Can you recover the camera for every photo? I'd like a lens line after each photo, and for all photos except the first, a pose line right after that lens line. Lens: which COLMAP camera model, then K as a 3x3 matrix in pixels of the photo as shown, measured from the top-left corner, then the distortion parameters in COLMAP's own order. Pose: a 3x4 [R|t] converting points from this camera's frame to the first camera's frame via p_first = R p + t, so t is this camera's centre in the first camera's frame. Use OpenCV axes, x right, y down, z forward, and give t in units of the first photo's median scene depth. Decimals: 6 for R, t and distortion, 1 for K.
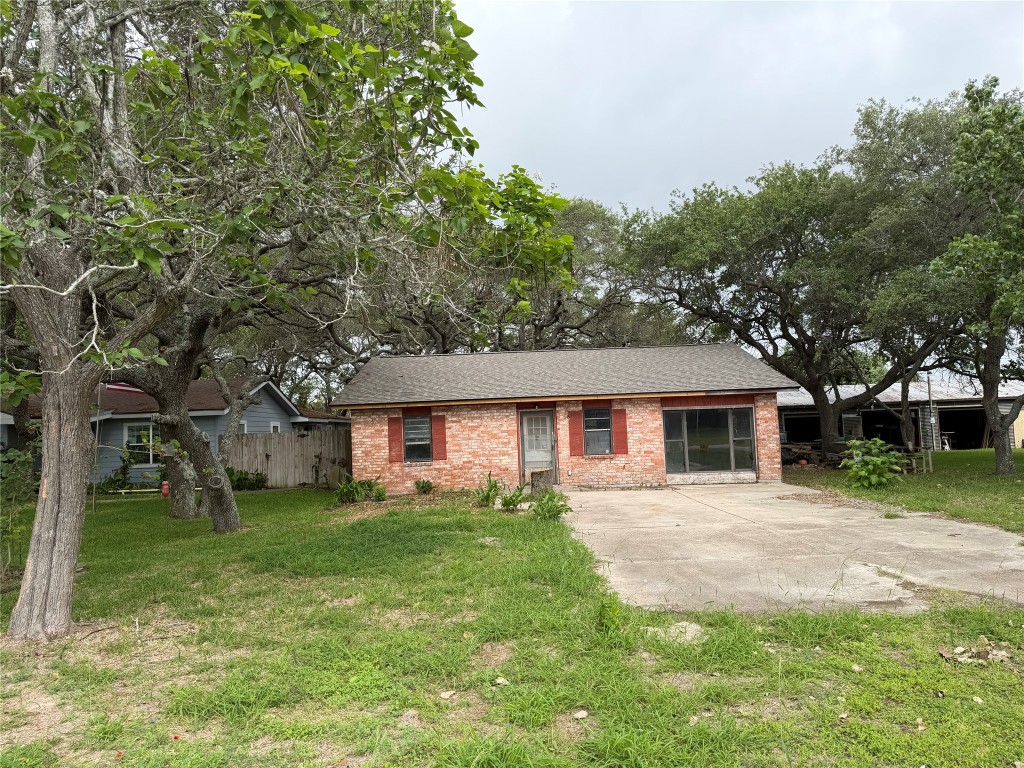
lens RADIAL K [[717.2, 0, 512.0], [0, 717.2, 384.0], [0, 0, 1]] dist [0.000132, -0.000772]
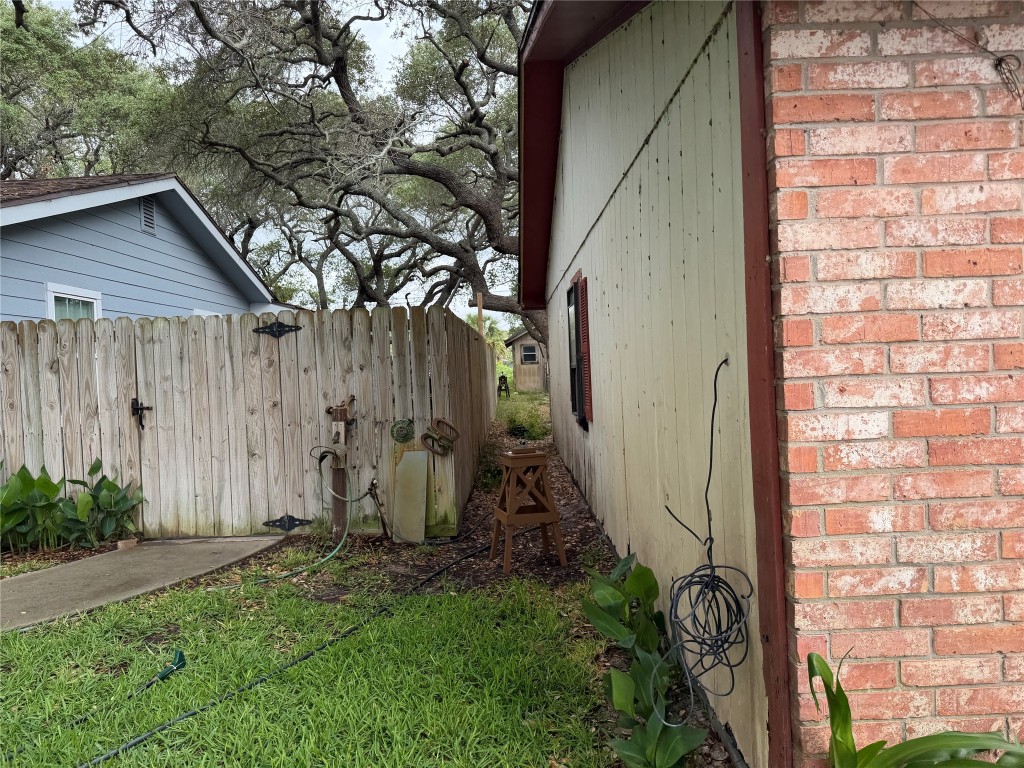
lens RADIAL K [[717.2, 0, 512.0], [0, 717.2, 384.0], [0, 0, 1]] dist [0.000132, -0.000772]
pose [[0.999687, 0.000606, 0.025001, -0.217378], [-0.003006, 0.995370, 0.096075, 0.066836], [-0.024827, -0.096120, 0.995060, 0.751302]]
